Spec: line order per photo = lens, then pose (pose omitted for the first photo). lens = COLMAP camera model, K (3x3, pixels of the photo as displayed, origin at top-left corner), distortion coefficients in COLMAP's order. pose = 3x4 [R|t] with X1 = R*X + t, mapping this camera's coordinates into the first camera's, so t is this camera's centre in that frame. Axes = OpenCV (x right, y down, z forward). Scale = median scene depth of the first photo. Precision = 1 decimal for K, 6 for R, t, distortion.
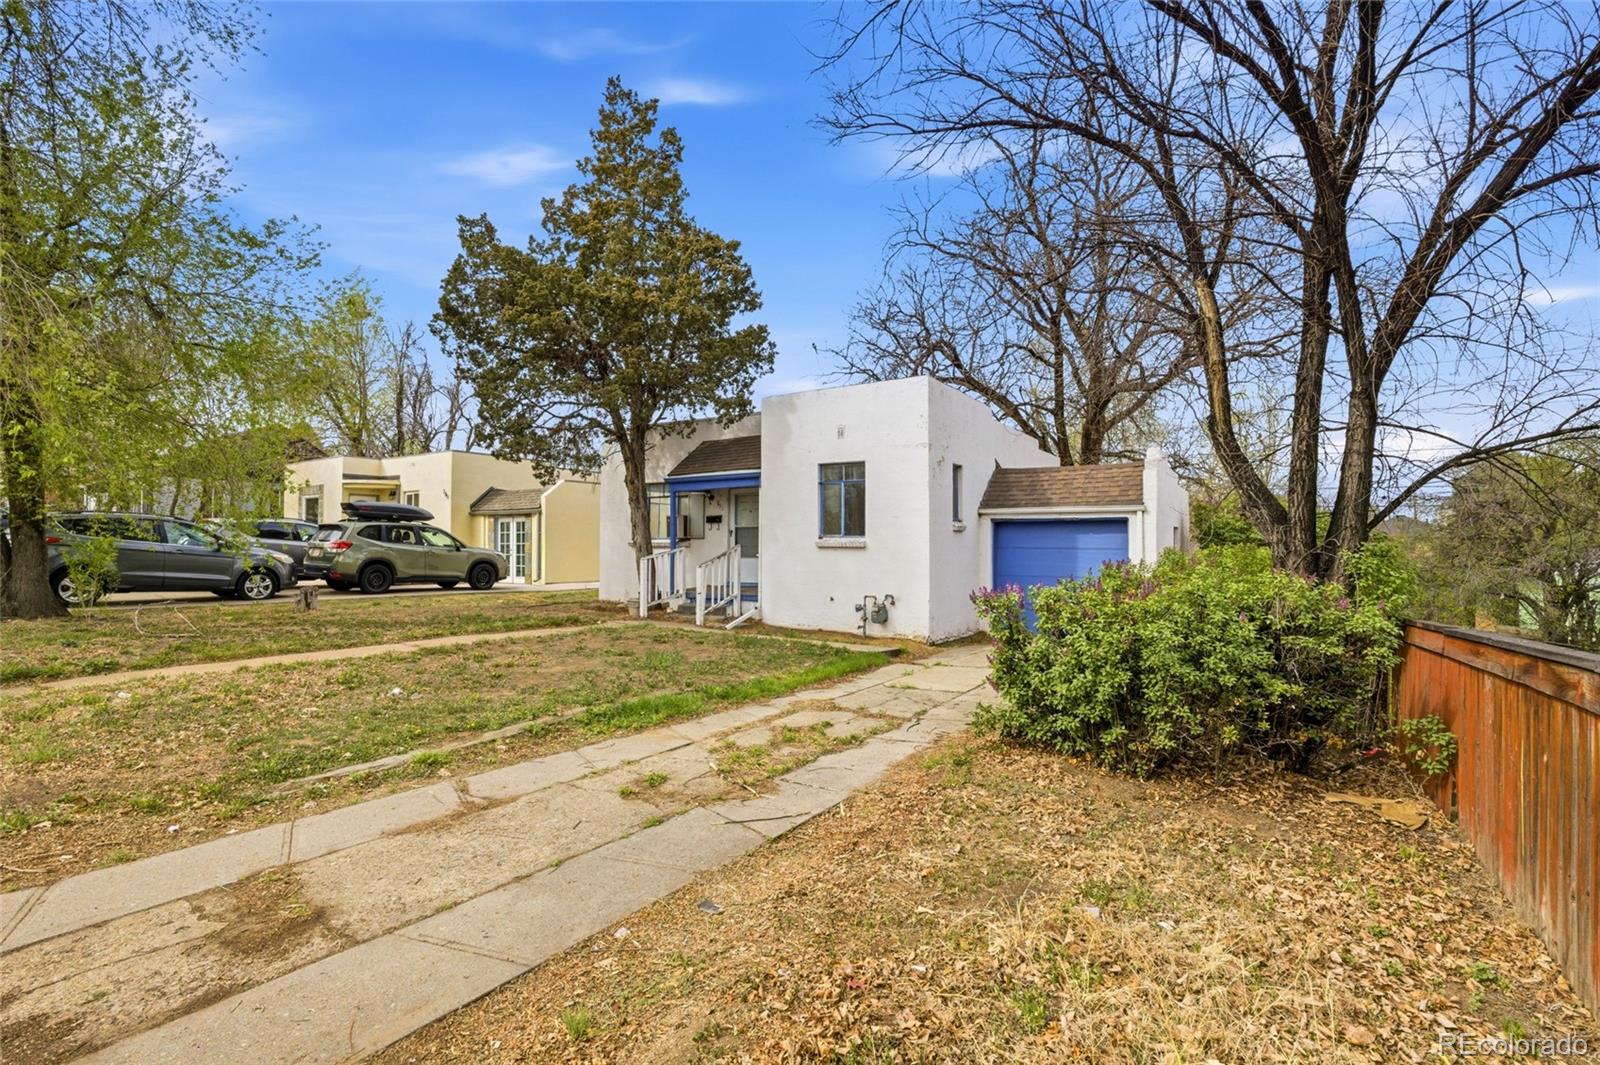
lens RADIAL K [[709.7, 0, 800.0], [0, 709.7, 532.5], [0, 0, 1]] dist [-0.003565, -0.000464]
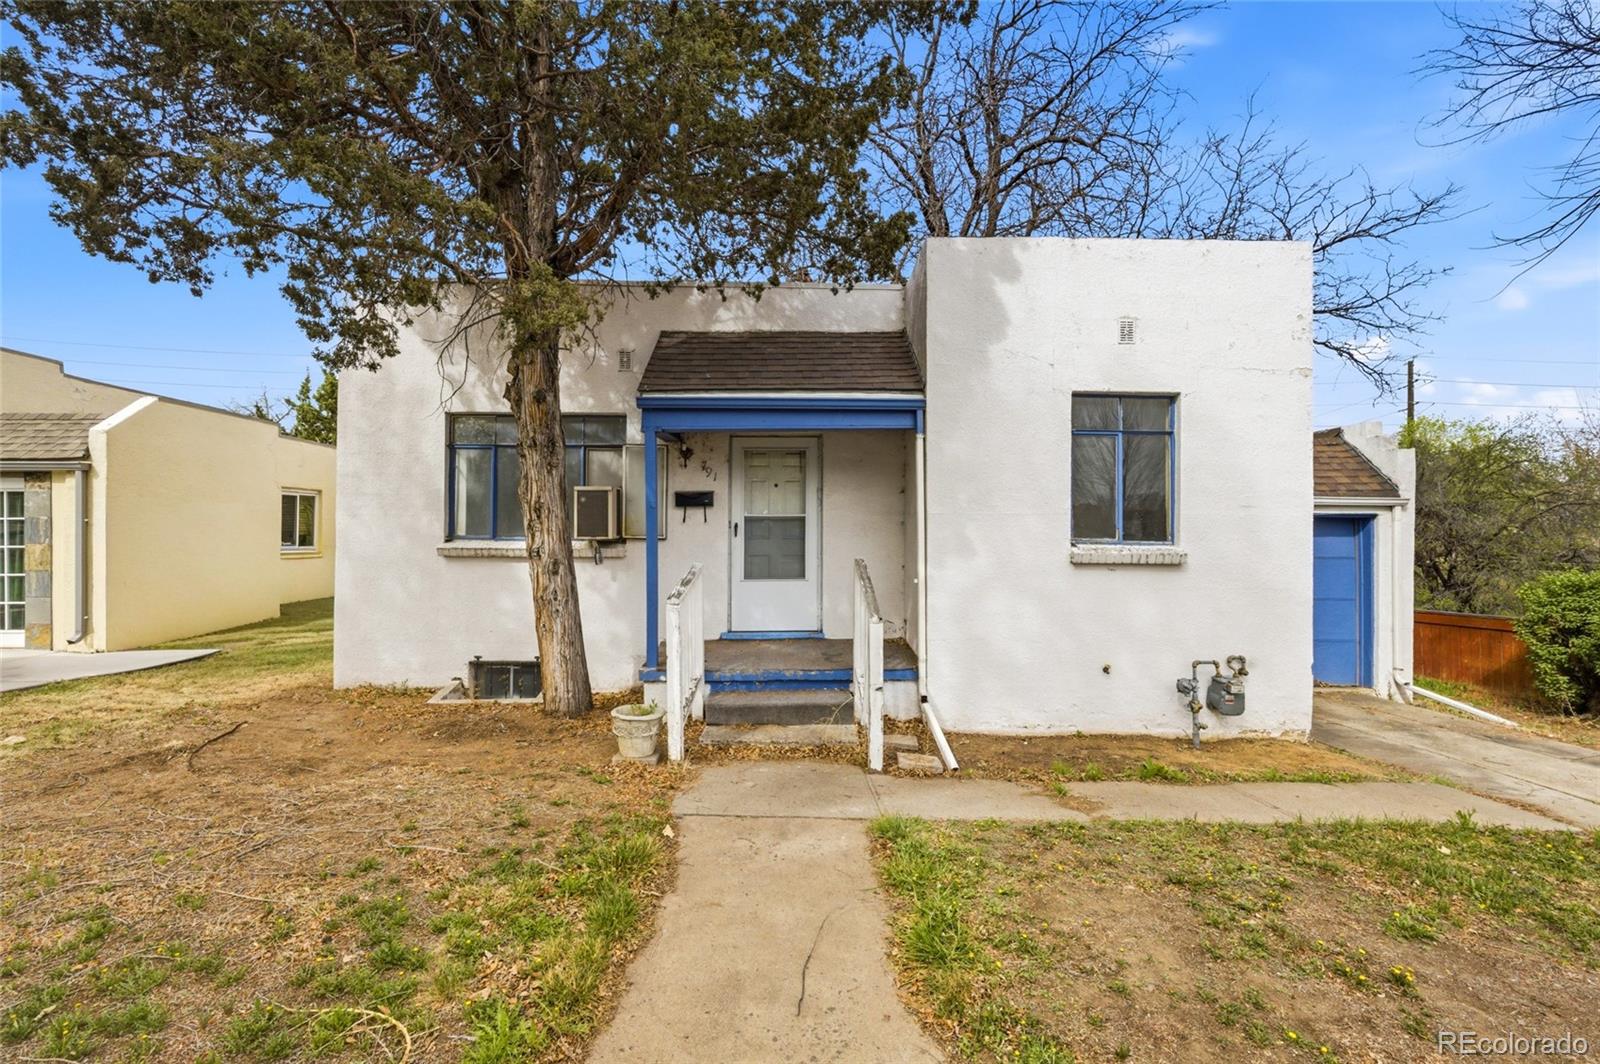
lens RADIAL K [[709.7, 0, 800.0], [0, 709.7, 532.0], [0, 0, 1]] dist [-0.003565, -0.000464]
pose [[0.835662, 0.003808, 0.549230, -0.374389], [-0.012478, 0.999849, 0.012053, -0.004243], [-0.549102, -0.016926, 0.835584, 0.661534]]
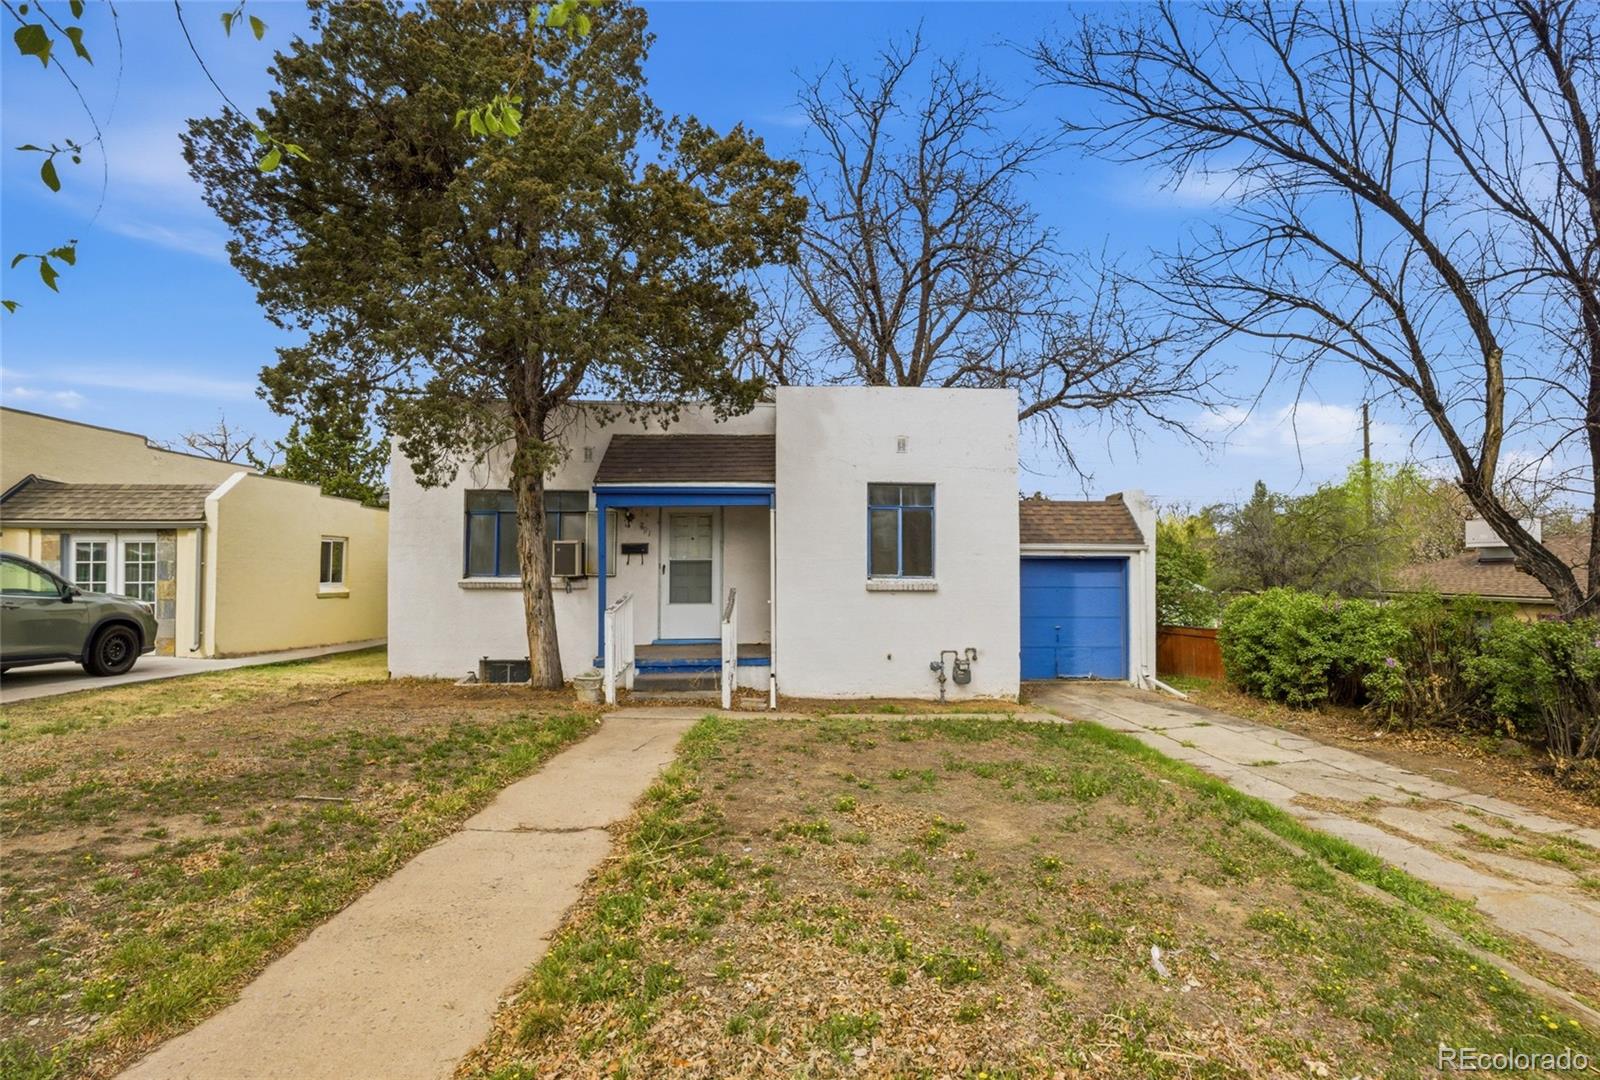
lens RADIAL K [[783.6, 0, 830.1], [0, 783.6, 545.1], [0, 0, 1]] dist [-0.018058, 0.000088]
pose [[0.819901, 0.018506, 0.572207, -0.468376], [-0.009749, 0.999784, -0.018365, -0.011905], [-0.572423, 0.009479, 0.819904, 0.310222]]
